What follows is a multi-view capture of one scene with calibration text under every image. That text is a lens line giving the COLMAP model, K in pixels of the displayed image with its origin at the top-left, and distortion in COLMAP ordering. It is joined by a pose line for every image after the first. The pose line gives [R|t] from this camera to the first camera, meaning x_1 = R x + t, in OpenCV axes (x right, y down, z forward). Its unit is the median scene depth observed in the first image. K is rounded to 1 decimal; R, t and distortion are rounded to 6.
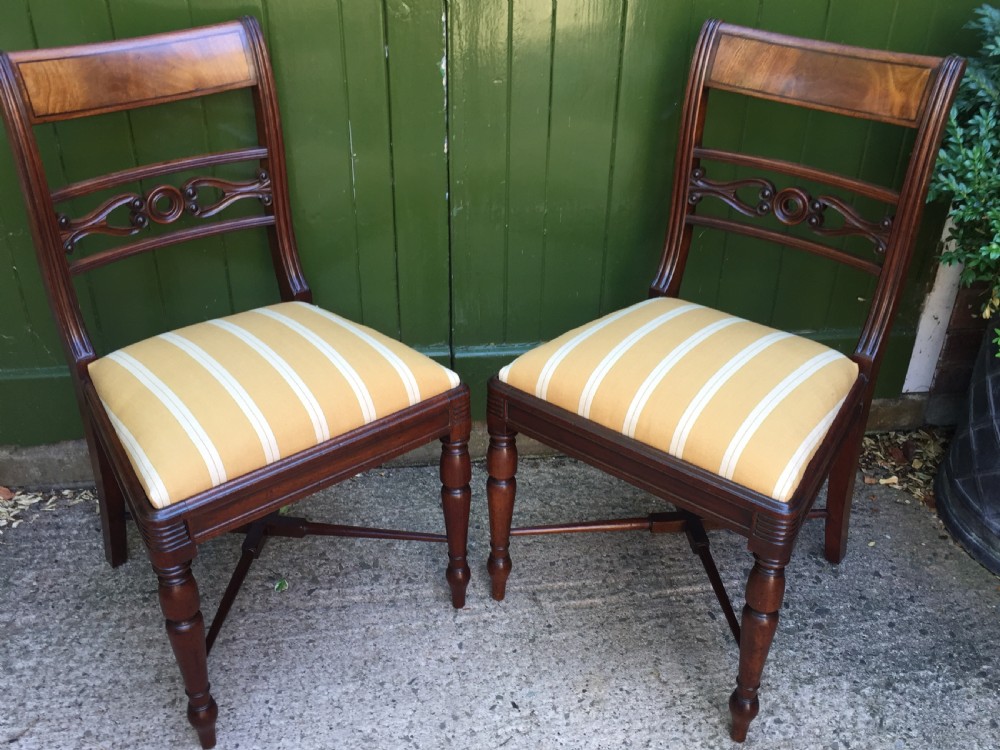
lens RADIAL K [[1026.5, 0, 501.5], [0, 1026.5, 379.1], [0, 0, 1]] dist [0.031469, 0.000000]
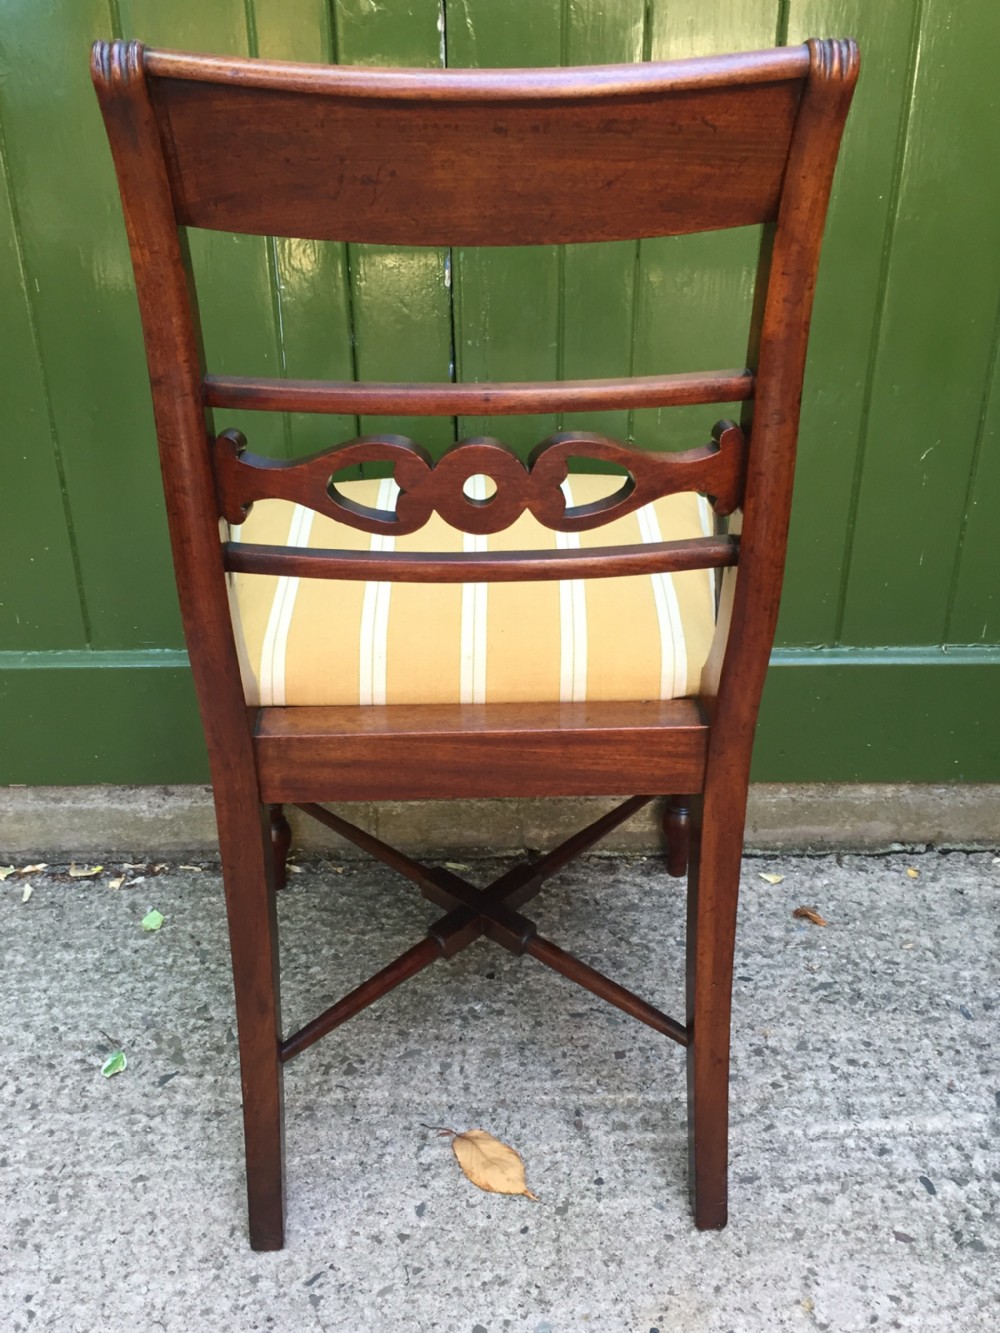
lens RADIAL K [[1368.3, 0, 499.6], [0, 1368.3, 672.1], [0, 0, 1]] dist [0.031469, 0.000000]
pose [[0.992643, 0.035644, -0.115714, 0.068251], [-0.043449, 0.996896, -0.065649, 0.035024], [0.113015, 0.070193, 0.991111, 0.303666]]
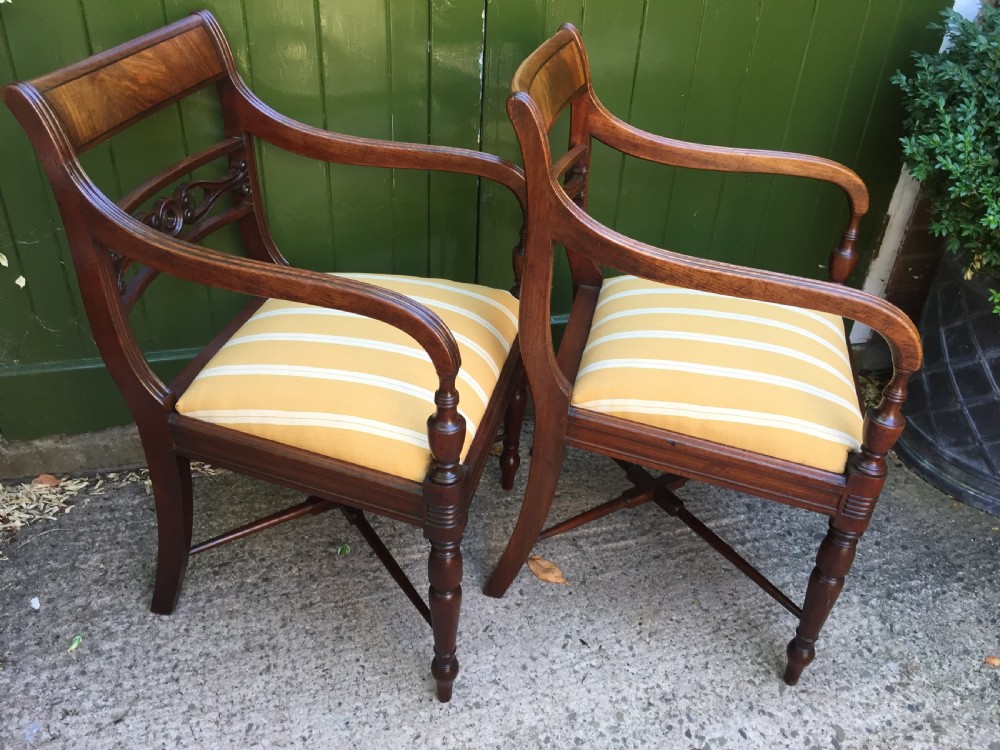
lens RADIAL K [[874.9, 0, 501.5], [0, 874.9, 379.1], [0, 0, 1]] dist [0.065306, -0.099751]
pose [[0.988918, -0.049900, 0.139828, -0.179803], [0.043984, 0.998015, 0.045082, -0.012742], [-0.141800, -0.038432, 0.989149, 0.078201]]
